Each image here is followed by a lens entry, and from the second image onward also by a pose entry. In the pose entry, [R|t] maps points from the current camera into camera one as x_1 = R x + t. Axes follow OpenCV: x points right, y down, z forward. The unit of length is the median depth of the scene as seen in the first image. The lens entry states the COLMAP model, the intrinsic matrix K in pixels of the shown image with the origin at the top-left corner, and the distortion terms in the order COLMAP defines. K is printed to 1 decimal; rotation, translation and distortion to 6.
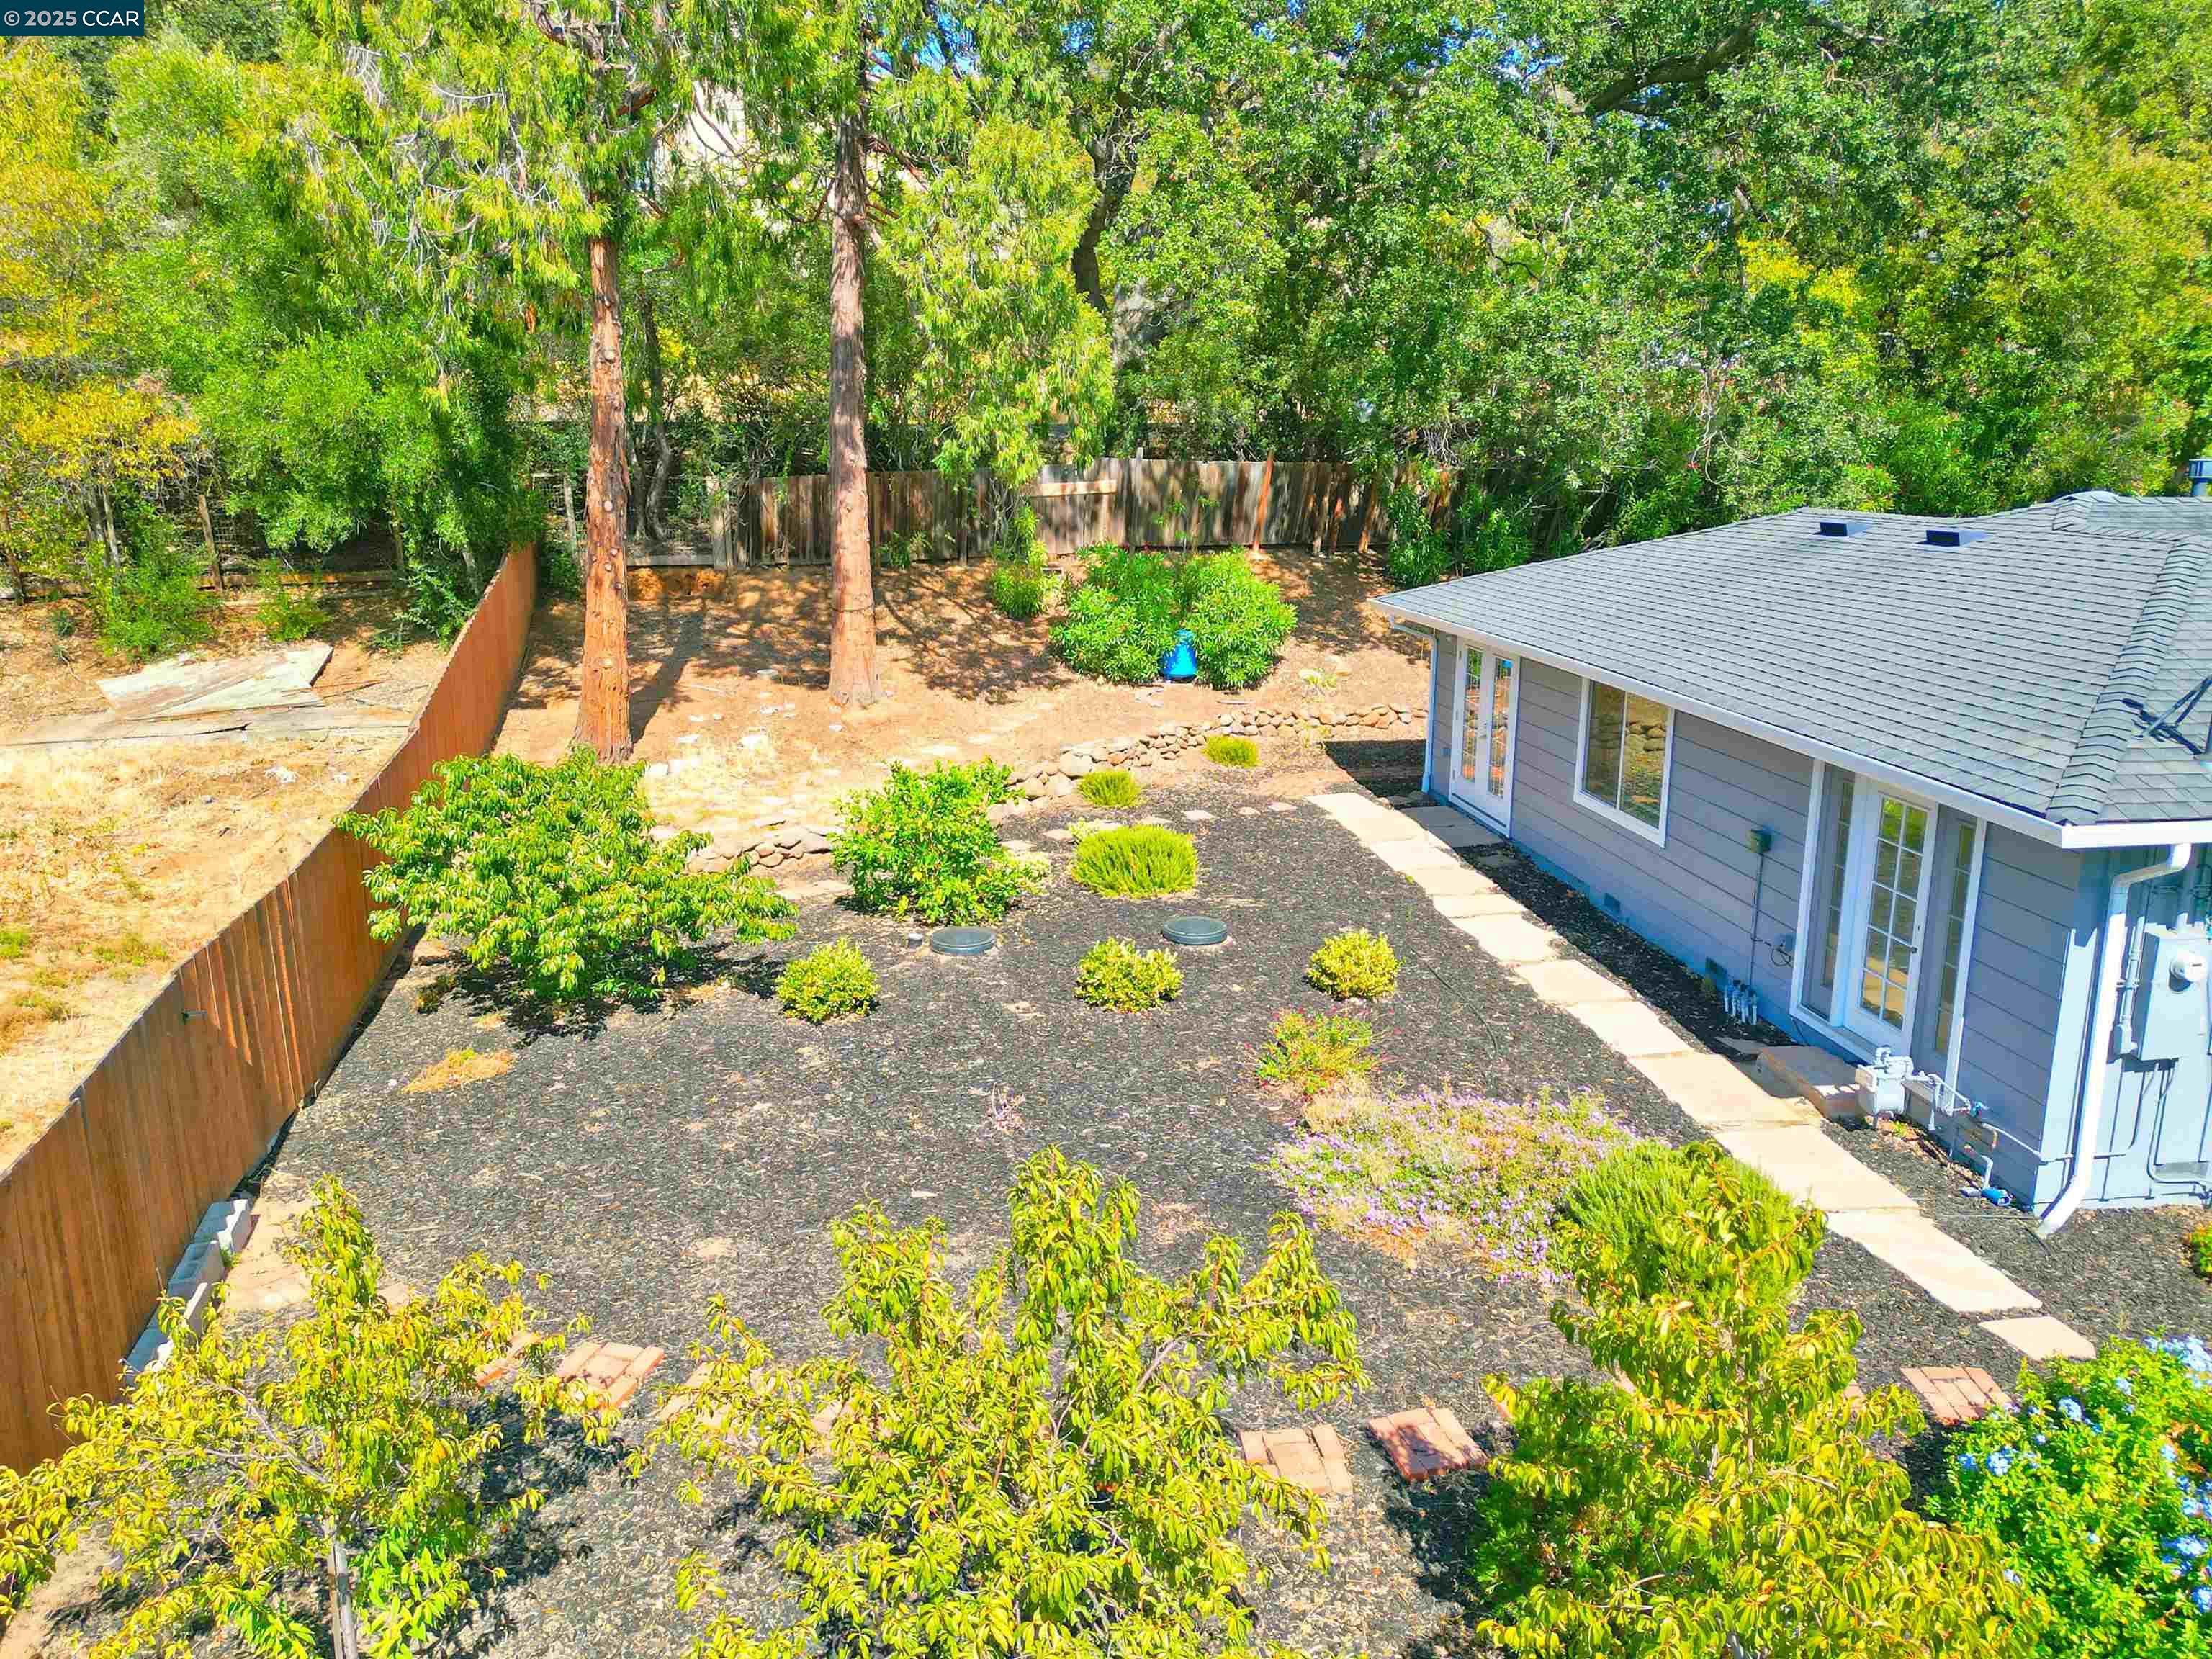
lens RADIAL K [[1596.0, 0, 1106.0], [0, 1596.0, 829.5], [0, 0, 1]] dist [0.085886, -0.091936]
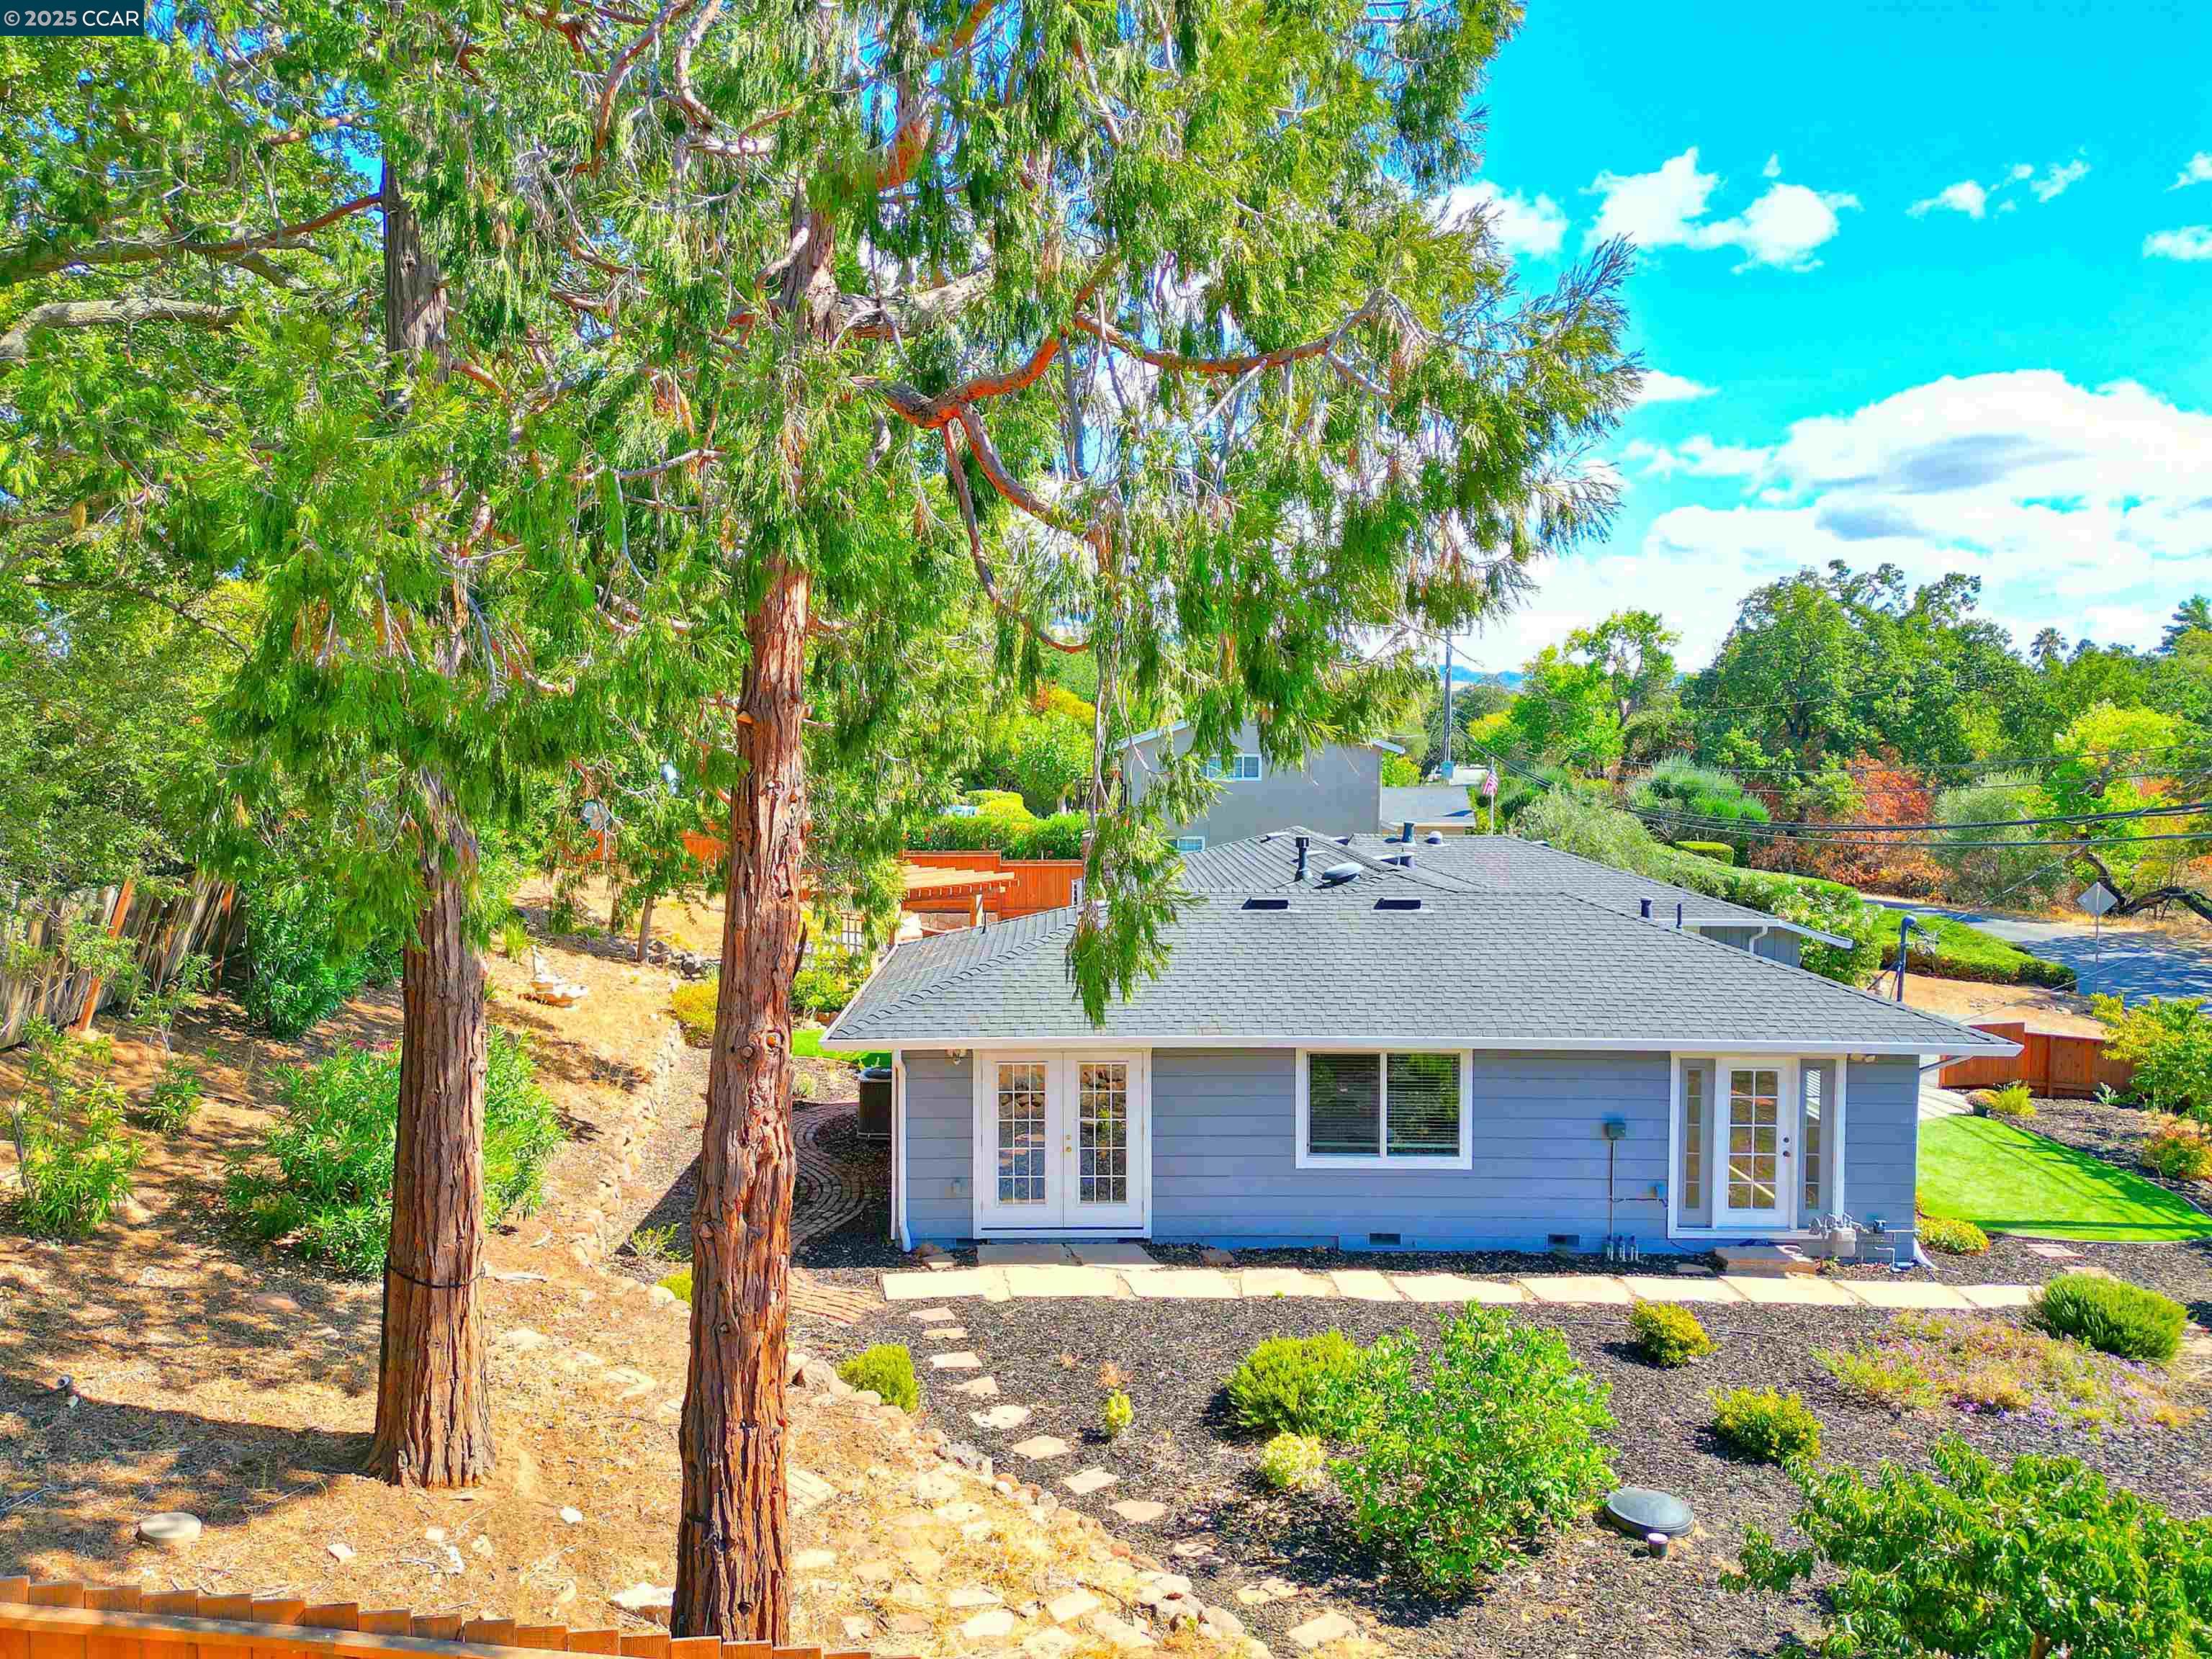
lens RADIAL K [[1550.5, 0, 1106.0], [0, 1550.5, 829.5], [0, 0, 1]] dist [0.074958, -0.077972]
pose [[0.122636, -0.062677, 0.990471, -0.865041], [0.232451, 0.972057, 0.032731, -0.347397], [-0.964846, 0.226222, 0.133779, 1.041137]]
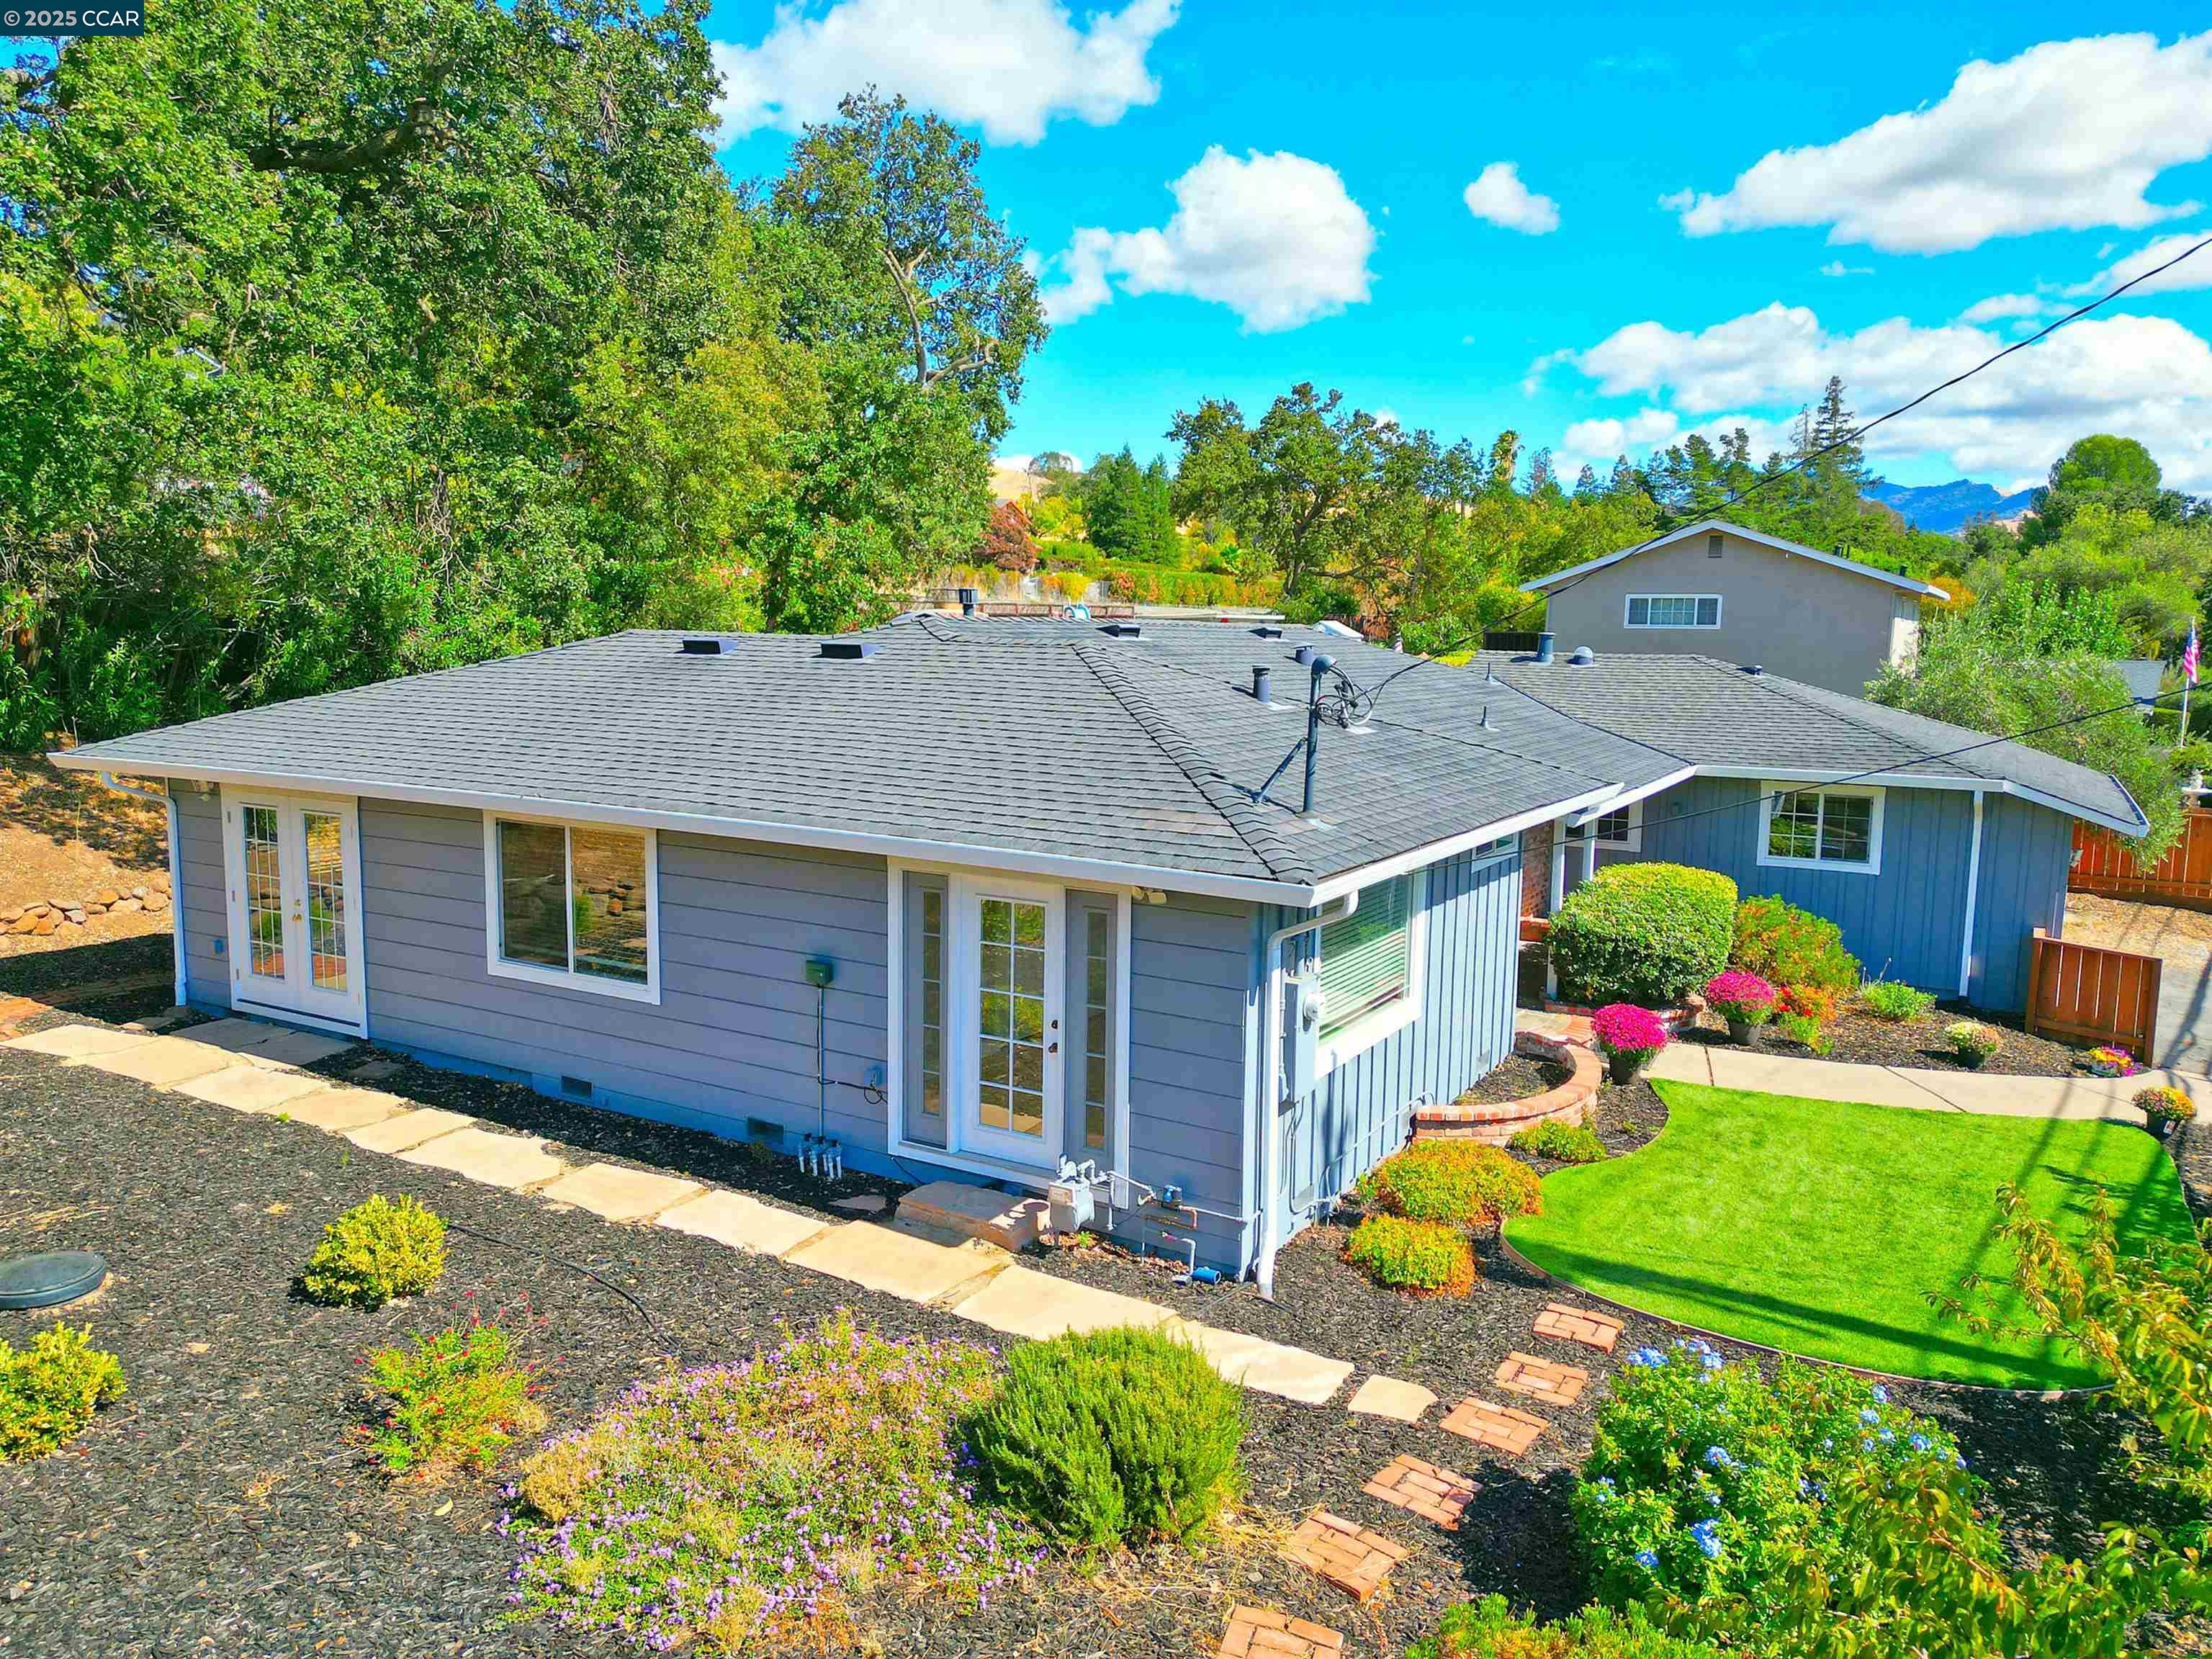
lens RADIAL K [[1550.5, 0, 1106.0], [0, 1550.5, 829.5], [0, 0, 1]] dist [0.074958, -0.077972]
pose [[0.614260, -0.088373, 0.784139, -0.147132], [0.169106, 0.985365, -0.021418, -0.022492], [-0.770771, 0.145759, 0.620215, 0.289813]]
